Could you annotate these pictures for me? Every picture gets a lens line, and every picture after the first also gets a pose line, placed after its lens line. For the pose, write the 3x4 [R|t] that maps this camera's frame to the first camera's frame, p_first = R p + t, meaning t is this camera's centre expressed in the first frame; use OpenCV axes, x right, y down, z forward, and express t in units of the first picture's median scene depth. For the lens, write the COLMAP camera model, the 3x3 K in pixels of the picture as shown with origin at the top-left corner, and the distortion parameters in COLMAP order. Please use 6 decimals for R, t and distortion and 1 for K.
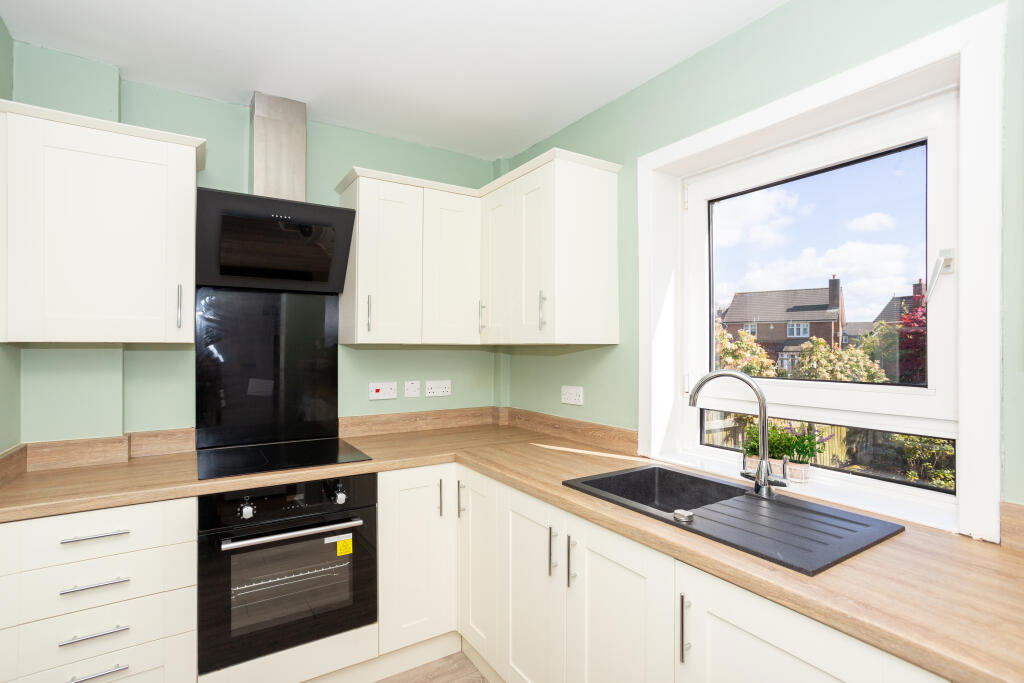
lens RADIAL K [[498.4, 0, 512.0], [0, 498.4, 341.5], [0, 0, 1]] dist [-0.055301, 0.030394]
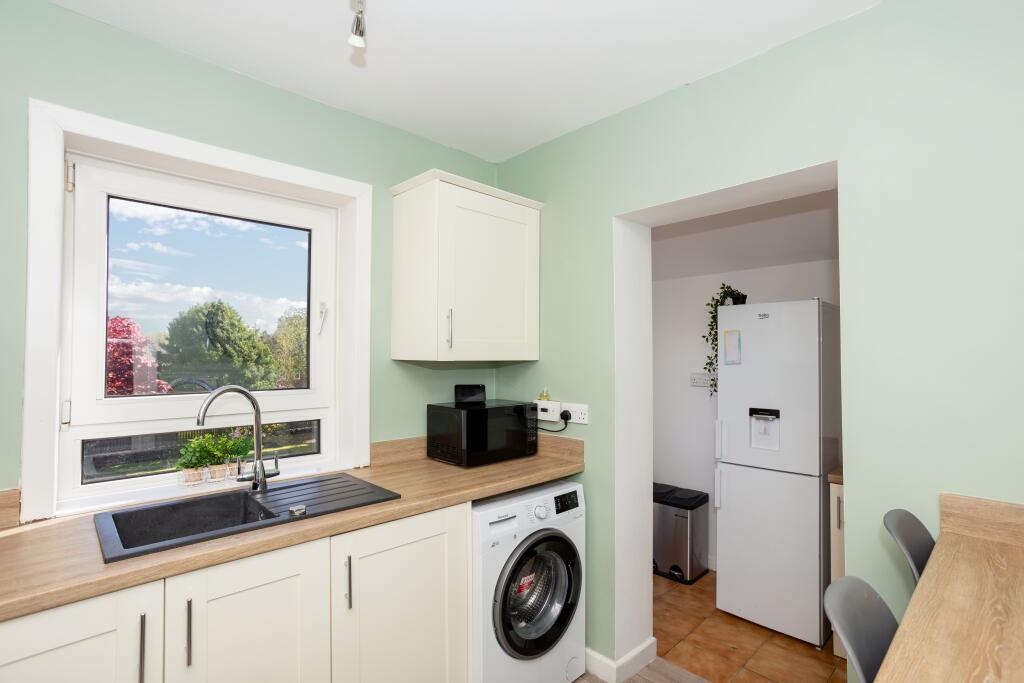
lens RADIAL K [[498.4, 0, 512.0], [0, 498.4, 341.5], [0, 0, 1]] dist [-0.055301, 0.030394]
pose [[-0.202620, 0.034632, 0.978645, -1.811236], [-0.000893, 0.999367, -0.035550, -0.000104], [-0.979257, -0.008077, -0.202461, 1.518550]]
